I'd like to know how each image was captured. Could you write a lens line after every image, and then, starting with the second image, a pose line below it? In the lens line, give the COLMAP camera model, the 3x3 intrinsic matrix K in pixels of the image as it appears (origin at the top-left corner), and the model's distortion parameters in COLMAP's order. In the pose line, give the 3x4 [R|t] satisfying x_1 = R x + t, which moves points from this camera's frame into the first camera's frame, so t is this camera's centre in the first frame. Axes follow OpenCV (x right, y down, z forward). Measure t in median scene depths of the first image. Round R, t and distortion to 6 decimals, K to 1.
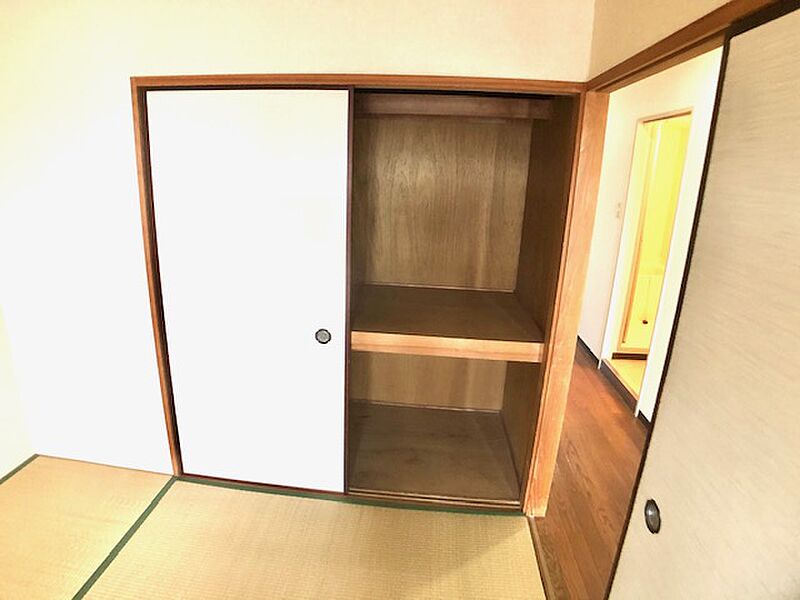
lens RADIAL K [[443.3, 0, 398.6], [0, 443.3, 295.8], [0, 0, 1]] dist [-0.100807, 0.019161]
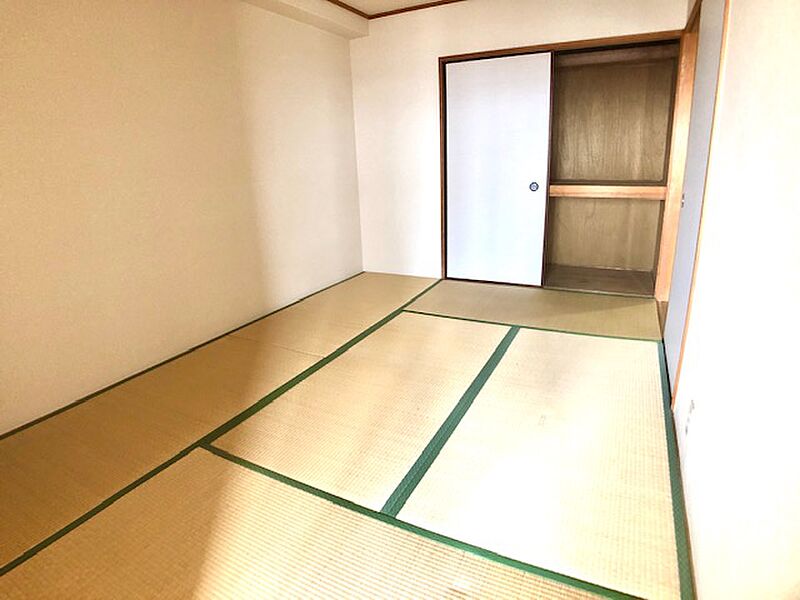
lens RADIAL K [[443.3, 0, 398.6], [0, 443.3, 295.8], [0, 0, 1]] dist [-0.100807, 0.019161]
pose [[0.921183, 0.044279, -0.386602, 0.029938], [-0.037122, 0.998973, 0.025964, 0.490157], [0.387355, -0.009566, 0.921881, -0.847963]]
